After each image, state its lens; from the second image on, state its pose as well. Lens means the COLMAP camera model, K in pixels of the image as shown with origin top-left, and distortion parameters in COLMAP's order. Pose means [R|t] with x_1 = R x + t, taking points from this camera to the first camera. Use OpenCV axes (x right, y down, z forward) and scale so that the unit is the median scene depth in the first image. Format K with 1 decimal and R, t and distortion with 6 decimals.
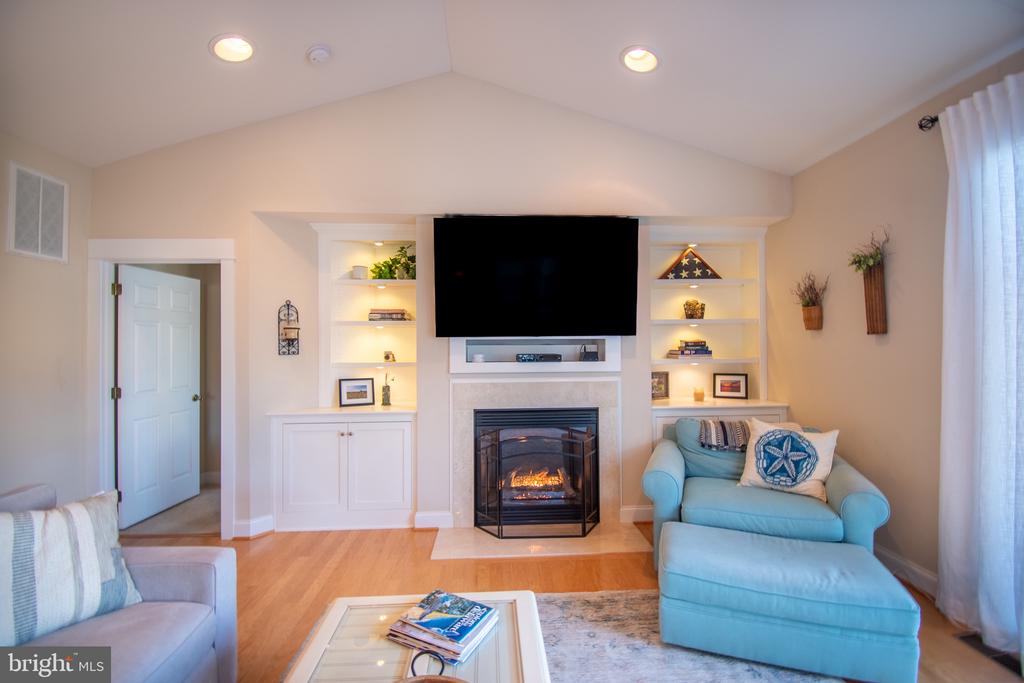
lens RADIAL K [[452.9, 0, 512.0], [0, 452.9, 341.5], [0, 0, 1]] dist [0.028028, -0.031344]
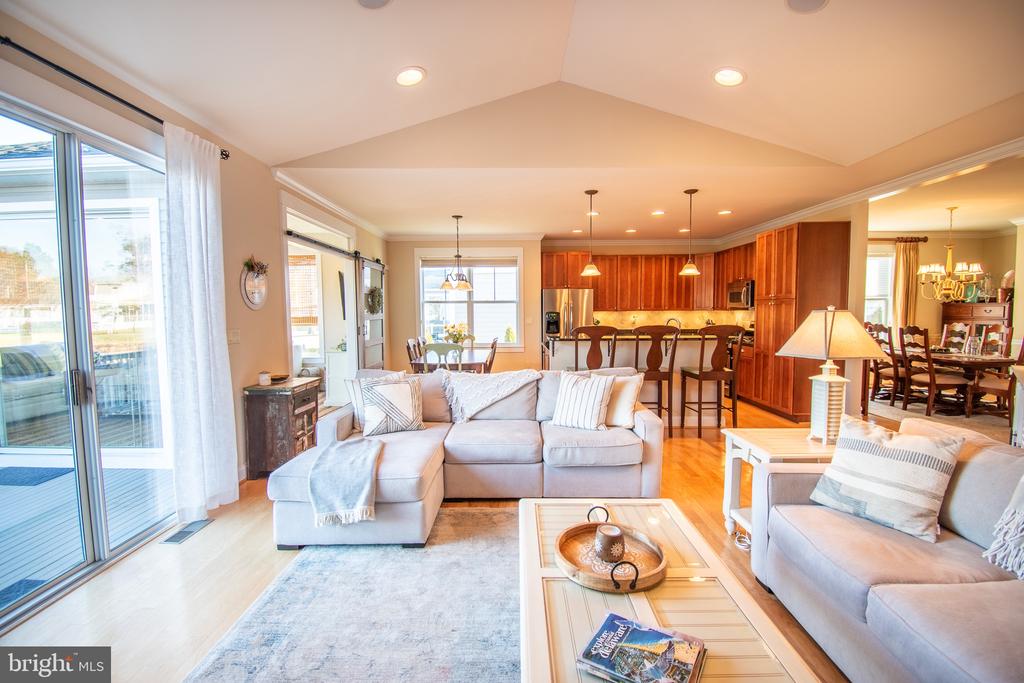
lens RADIAL K [[452.9, 0, 512.0], [0, 452.9, 341.5], [0, 0, 1]] dist [0.028028, -0.031344]
pose [[-0.998235, 0.009046, 0.058692, 0.011009], [0.013045, 0.997592, 0.068115, 0.008990], [-0.057934, 0.068760, -0.995950, 0.729113]]
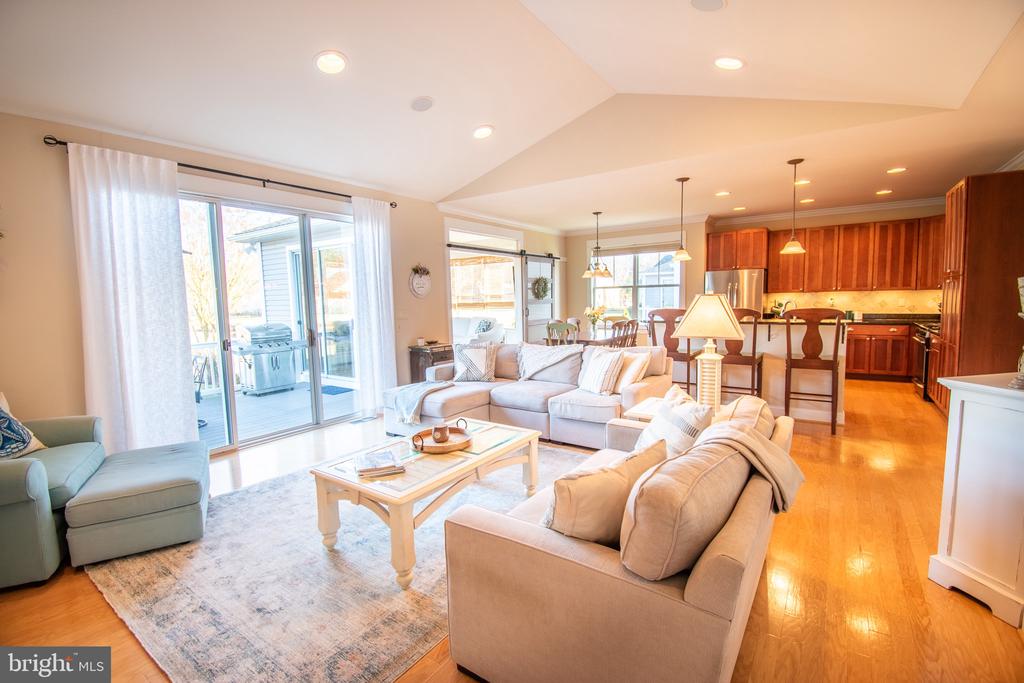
lens RADIAL K [[452.9, 0, 512.0], [0, 452.9, 341.5], [0, 0, 1]] dist [0.028028, -0.031344]
pose [[-0.785658, -0.035034, 0.617668, -0.636517], [0.027676, 0.995405, 0.091663, 0.015215], [-0.618042, 0.089110, -0.781079, 0.808909]]
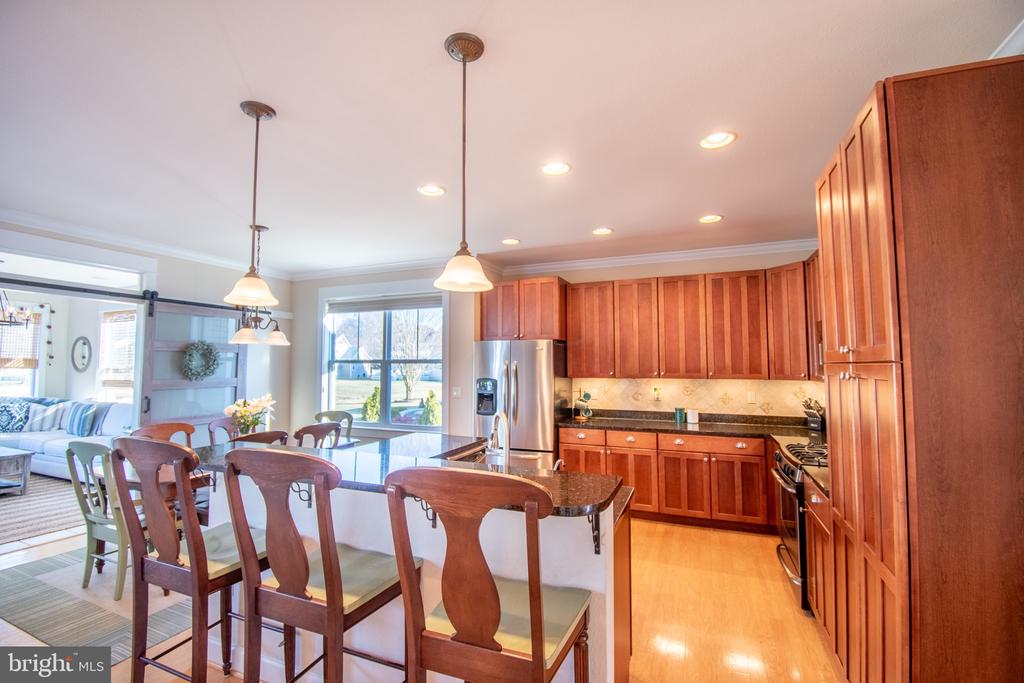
lens RADIAL K [[452.9, 0, 512.0], [0, 452.9, 341.5], [0, 0, 1]] dist [0.028028, -0.031344]
pose [[-0.900132, 0.029633, 0.434609, -0.696765], [0.005542, 0.998382, -0.056595, -0.014218], [-0.435583, -0.048535, -0.898839, -0.321116]]
